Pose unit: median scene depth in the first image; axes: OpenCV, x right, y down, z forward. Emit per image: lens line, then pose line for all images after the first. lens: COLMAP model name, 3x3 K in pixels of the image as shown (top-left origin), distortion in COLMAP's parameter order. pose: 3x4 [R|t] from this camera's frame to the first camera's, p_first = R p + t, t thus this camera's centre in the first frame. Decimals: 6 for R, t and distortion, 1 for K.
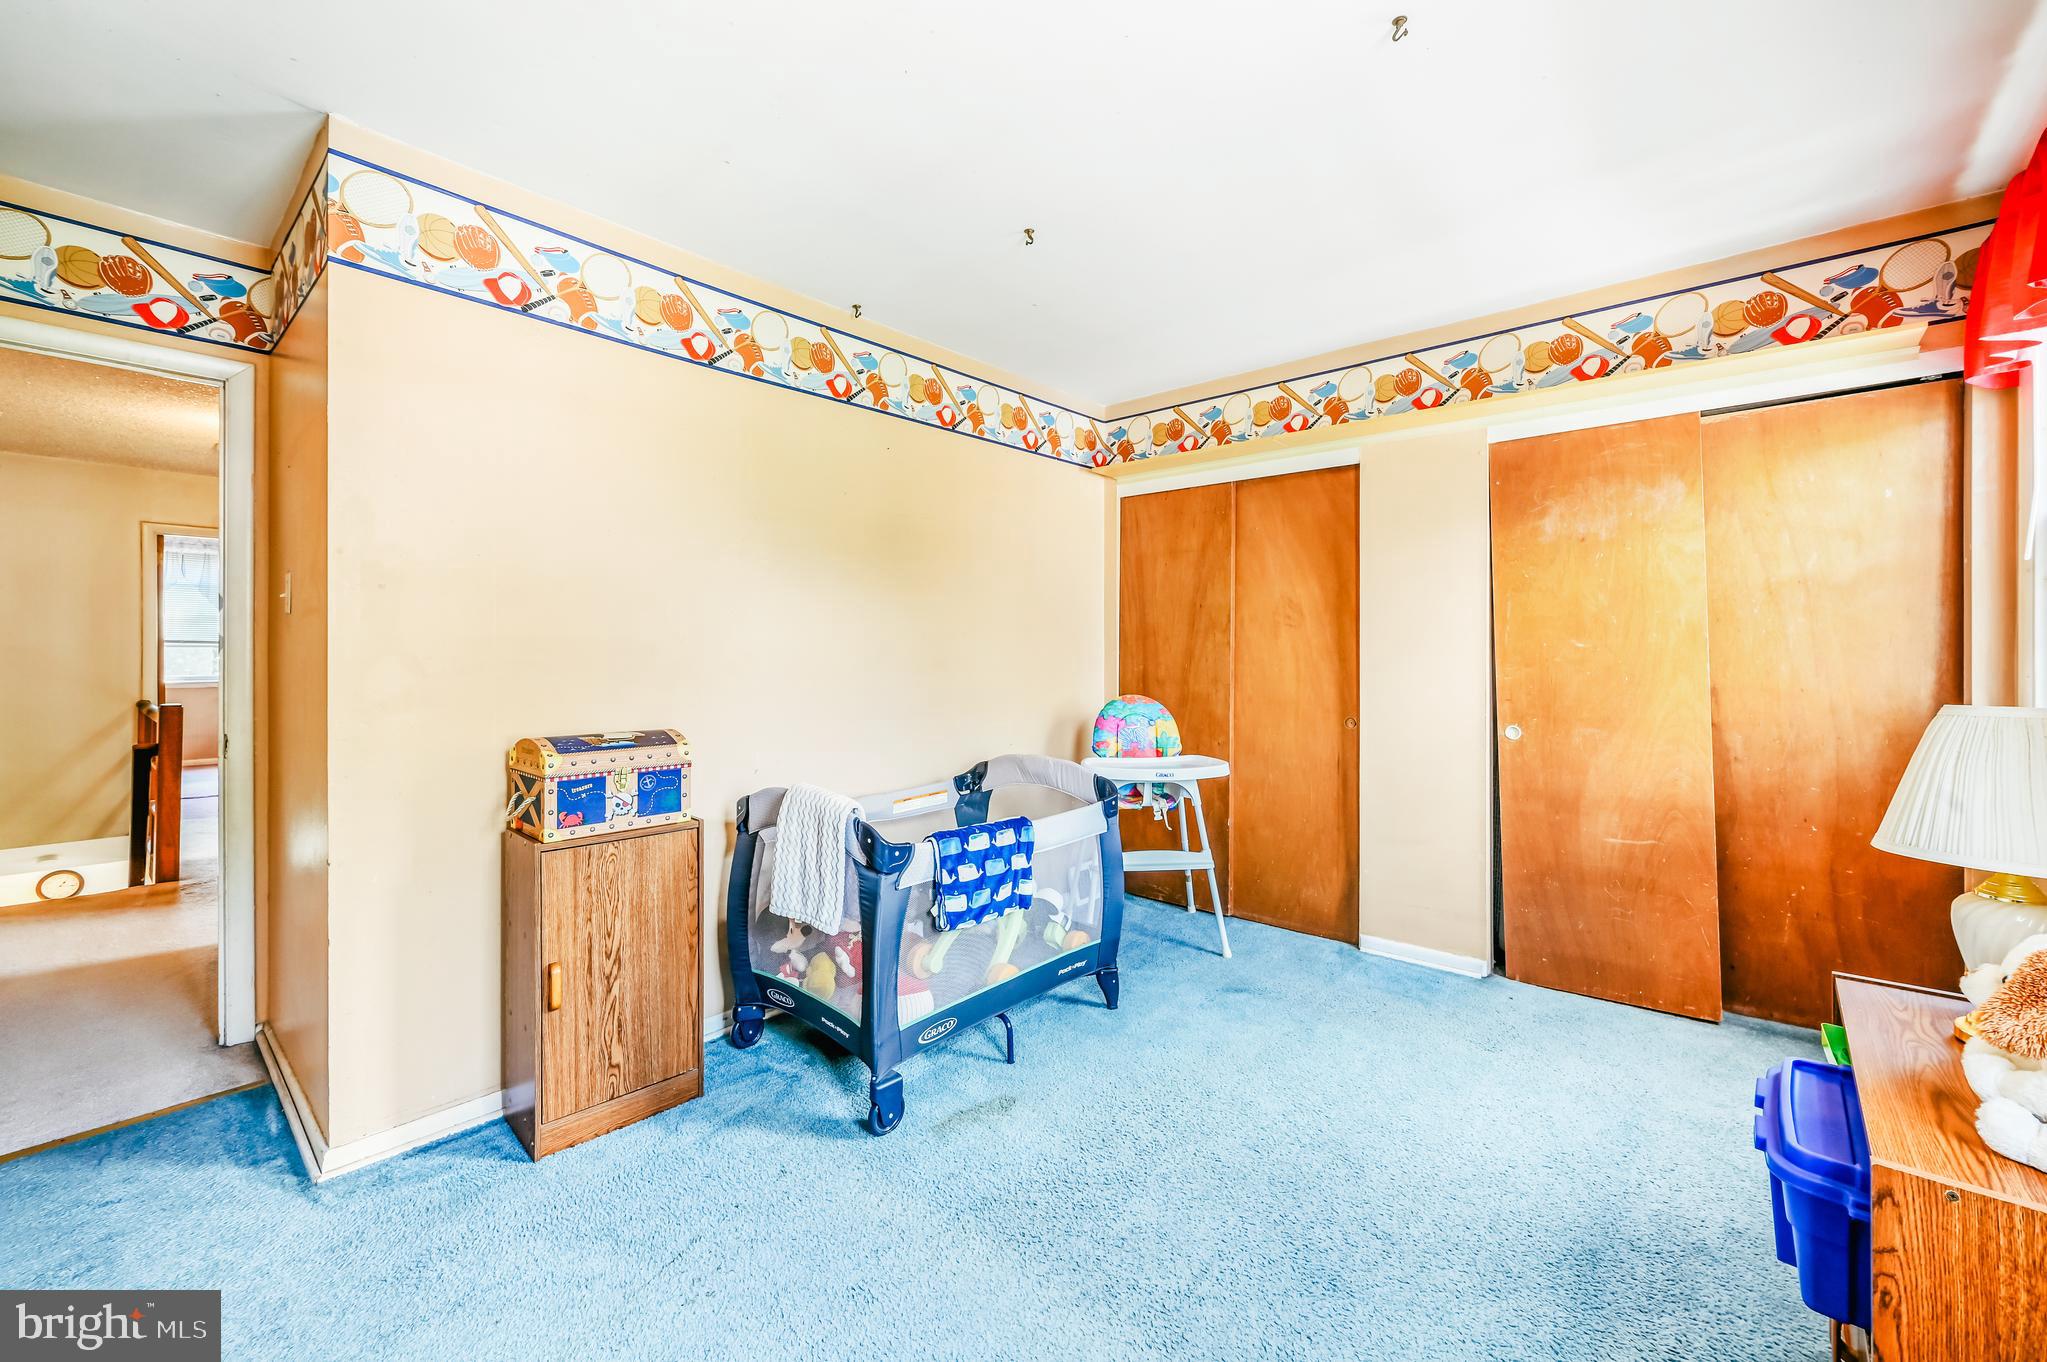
lens RADIAL K [[835.5, 0, 1026.0], [0, 835.5, 647.3], [0, 0, 1]] dist [-0.000219, -0.000040]
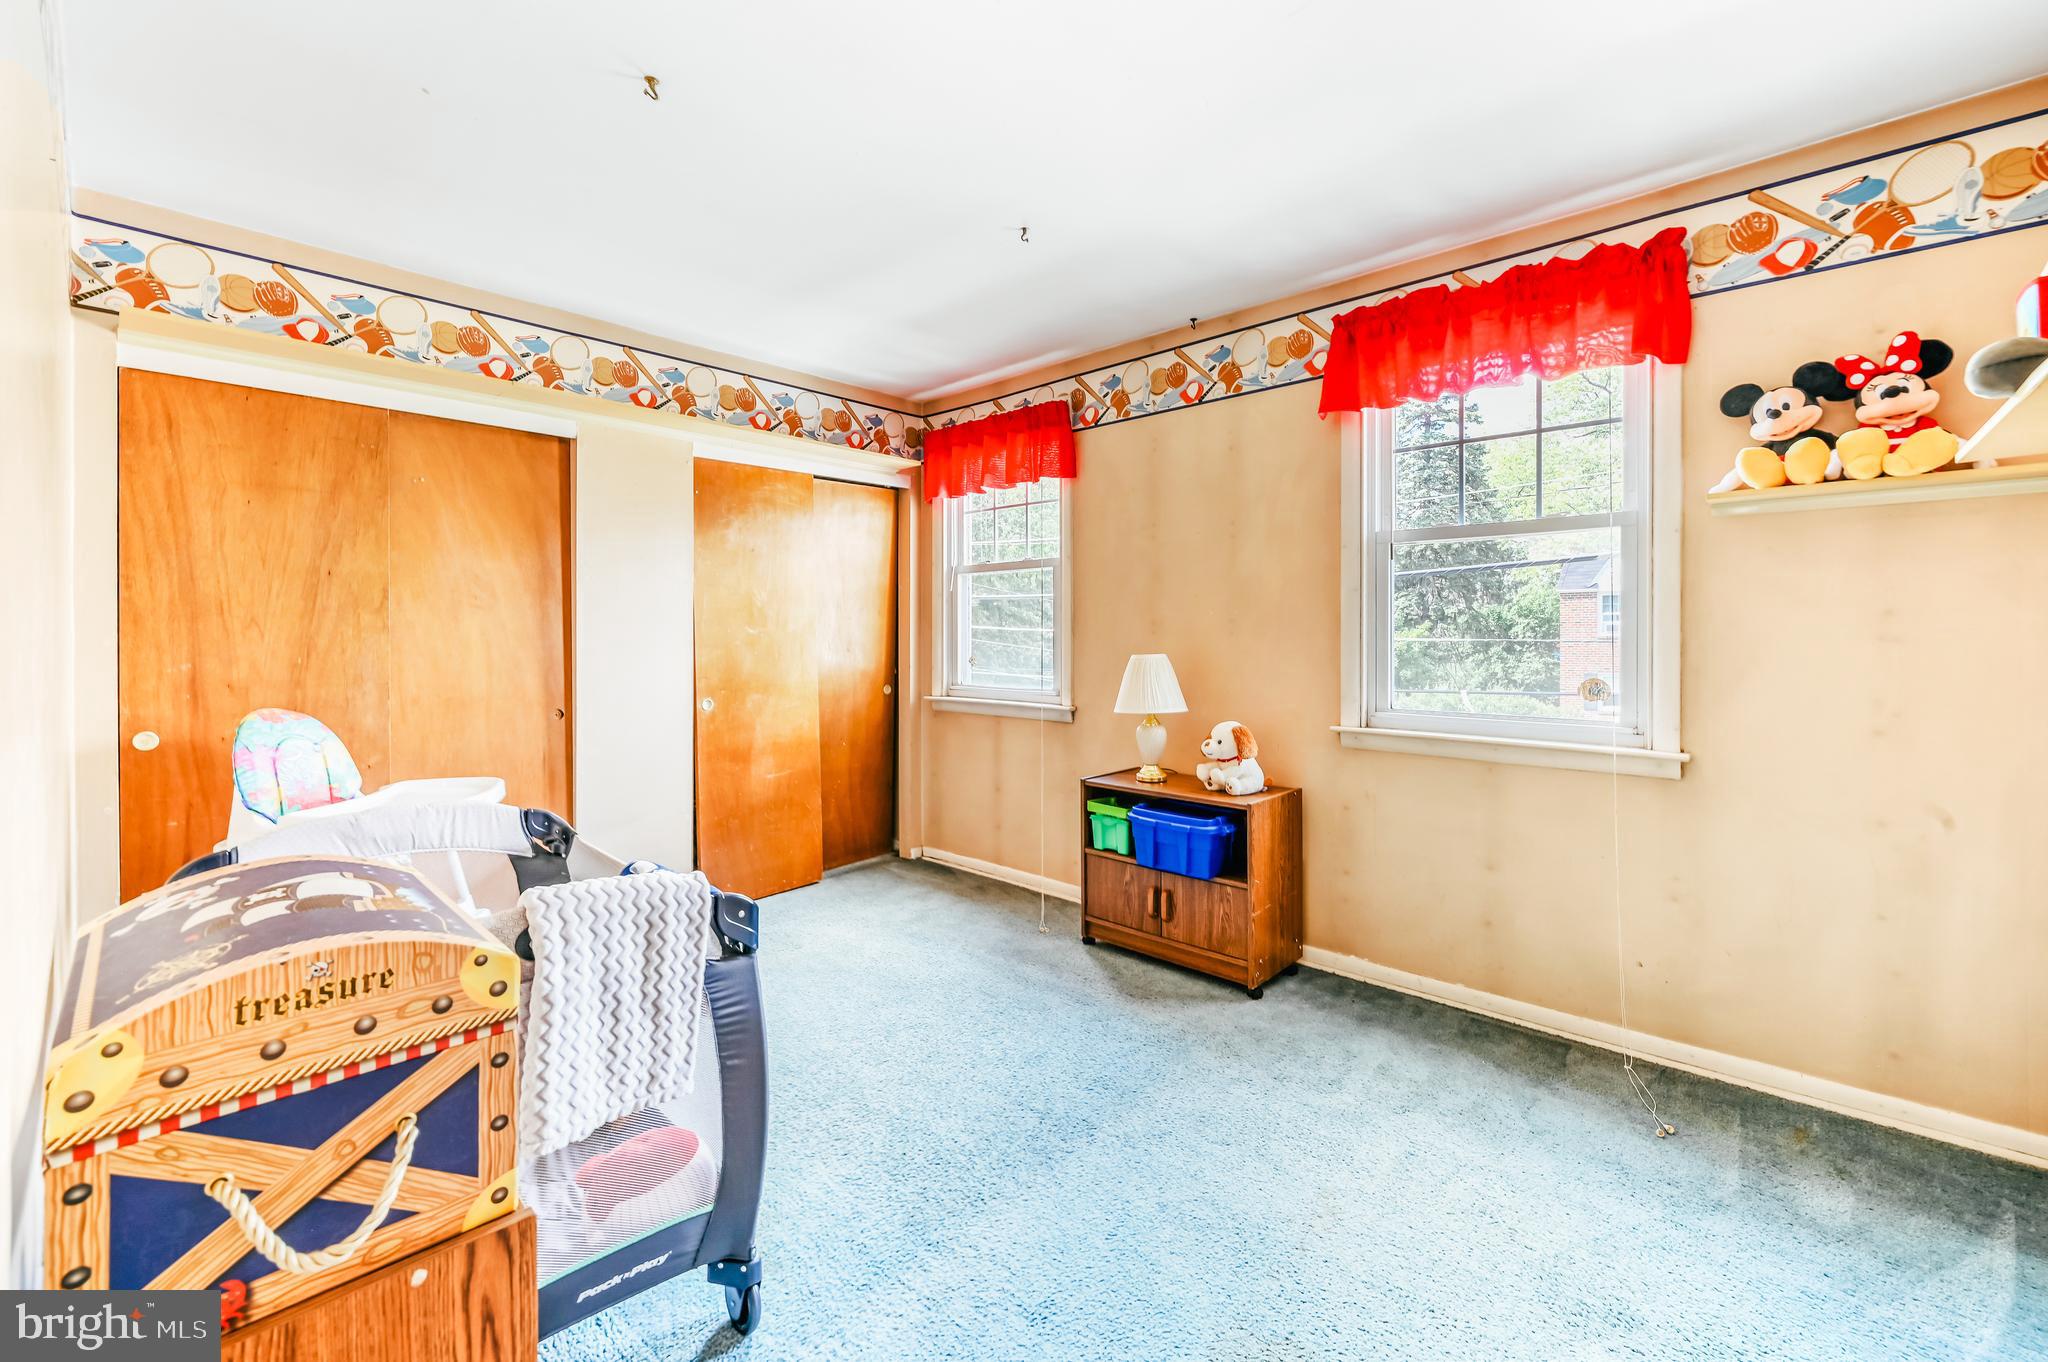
lens RADIAL K [[835.9, 0, 1024.1], [0, 835.9, 634.5], [0, 0, 1]] dist [-0.000219, -0.000040]
pose [[0.024556, 0.000875, 0.999698, -0.606901], [0.002952, 0.999995, -0.000948, 0.004598], [-0.999694, 0.002975, 0.024553, 0.532209]]
